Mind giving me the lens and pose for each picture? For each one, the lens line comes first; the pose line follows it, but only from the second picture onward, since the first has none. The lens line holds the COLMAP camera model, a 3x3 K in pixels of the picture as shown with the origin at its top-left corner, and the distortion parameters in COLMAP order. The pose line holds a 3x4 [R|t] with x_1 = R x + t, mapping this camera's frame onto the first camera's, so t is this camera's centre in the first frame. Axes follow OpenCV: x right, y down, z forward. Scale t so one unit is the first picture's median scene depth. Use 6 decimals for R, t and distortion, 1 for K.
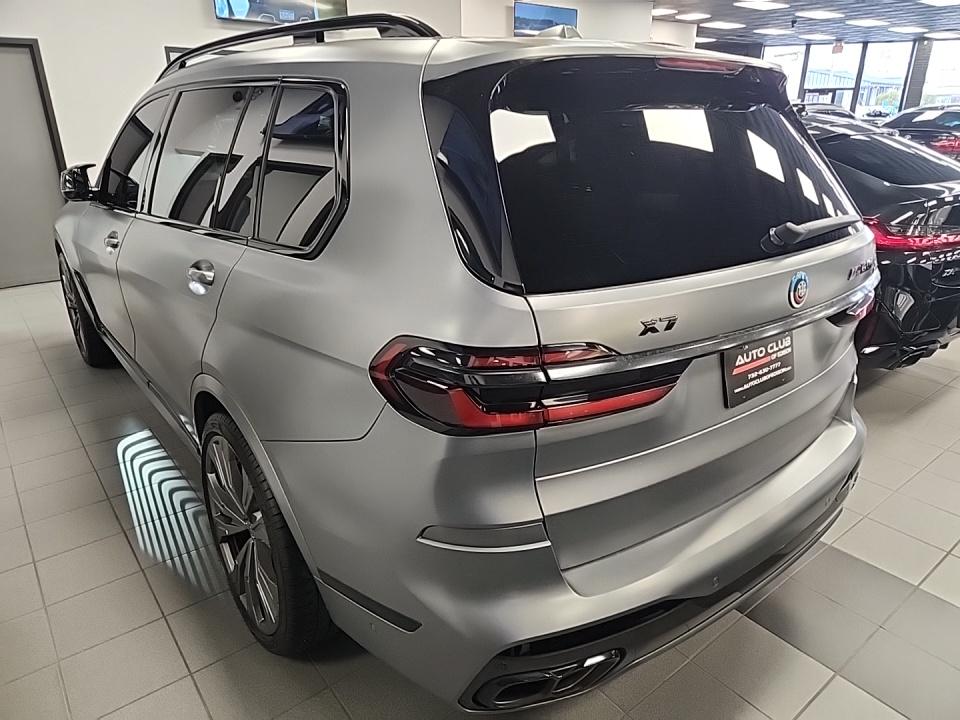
lens RADIAL K [[631.3, 0, 480.0], [0, 631.3, 360.0], [0, 0, 1]] dist [0.063873, -0.031728]
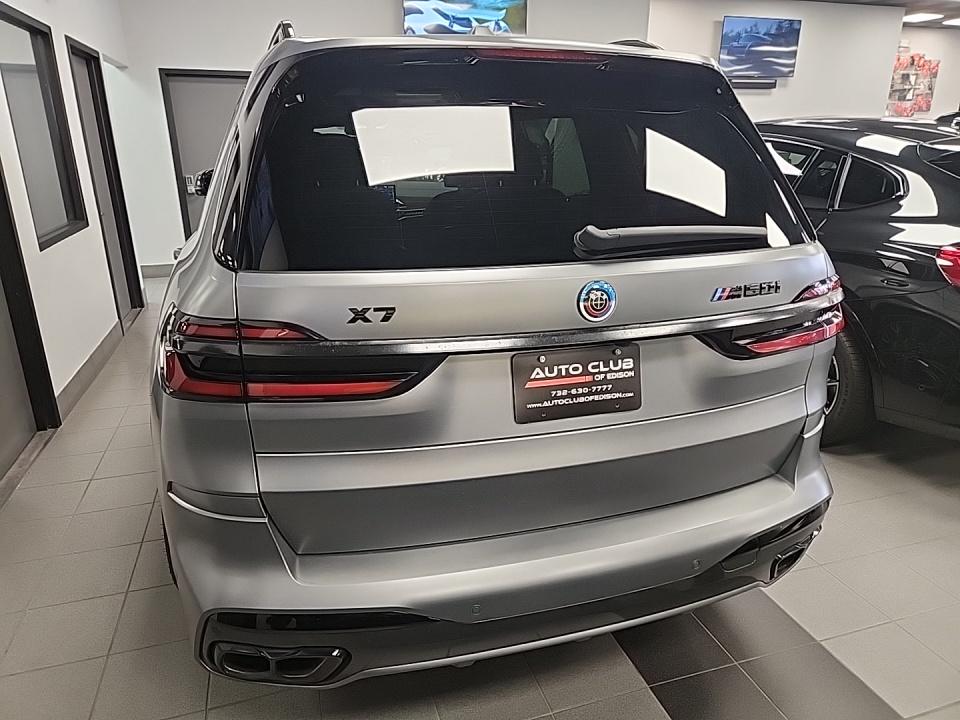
lens RADIAL K [[631.3, 0, 480.0], [0, 631.3, 360.0], [0, 0, 1]] dist [0.063873, -0.031728]
pose [[0.938397, 0.119786, -0.324133, 0.615024], [-0.130407, 0.991398, -0.011160, 0.002328], [0.320008, 0.052742, 0.945946, 0.113258]]
